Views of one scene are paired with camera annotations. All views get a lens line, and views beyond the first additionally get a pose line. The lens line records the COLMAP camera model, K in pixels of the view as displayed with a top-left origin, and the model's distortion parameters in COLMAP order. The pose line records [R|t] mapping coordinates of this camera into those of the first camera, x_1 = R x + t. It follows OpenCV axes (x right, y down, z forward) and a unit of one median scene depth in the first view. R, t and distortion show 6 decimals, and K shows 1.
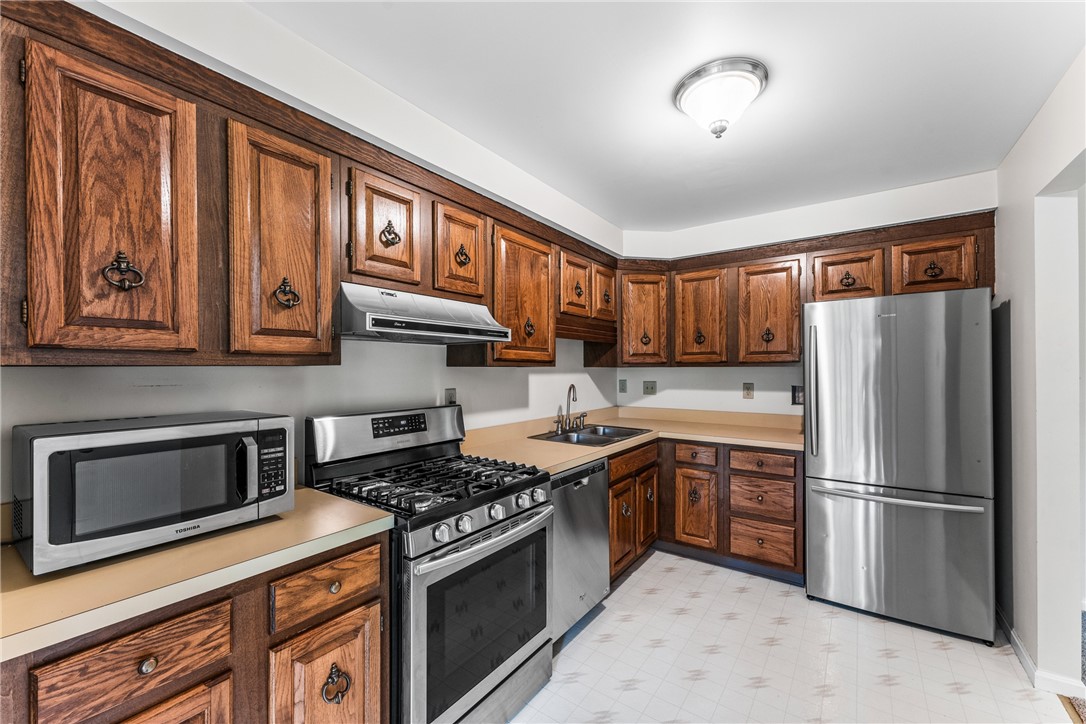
lens RADIAL K [[432.5, 0, 543.9], [0, 432.5, 366.1], [0, 0, 1]] dist [-0.003002, -0.000516]
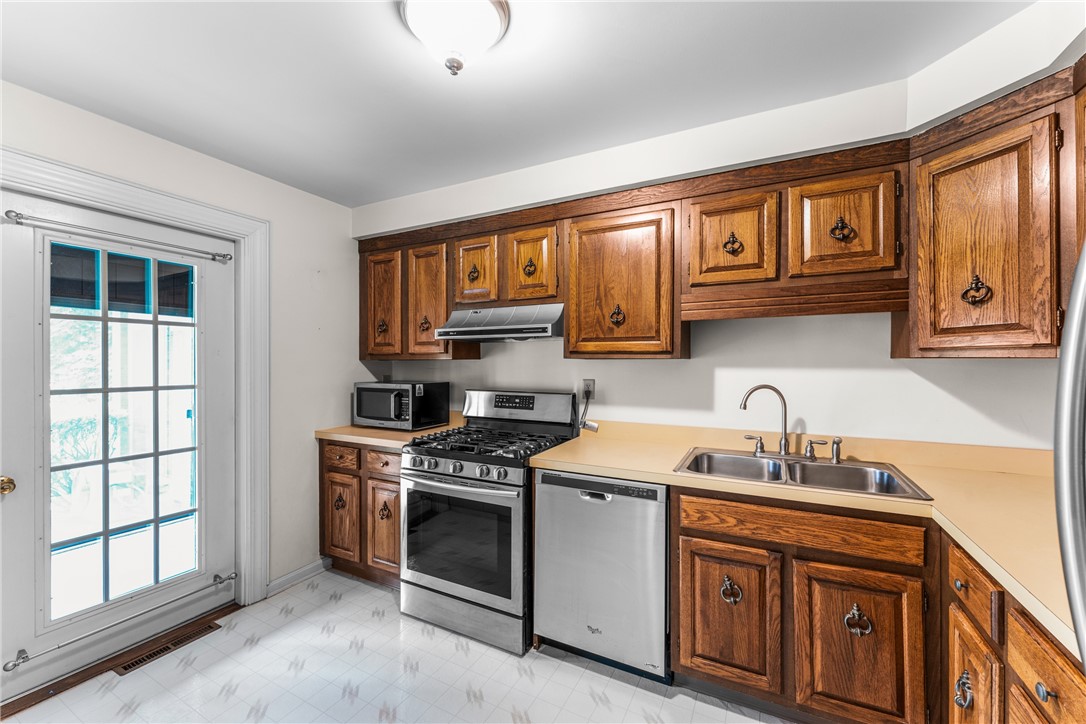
lens RADIAL K [[432.5, 0, 546.1], [0, 432.5, 361.8], [0, 0, 1]] dist [-0.003002, -0.000516]
pose [[0.146497, 0.002652, -0.989208, 1.007653], [0.006084, 0.999975, 0.003582, 0.003825], [0.989192, -0.006543, 0.146477, 0.866685]]
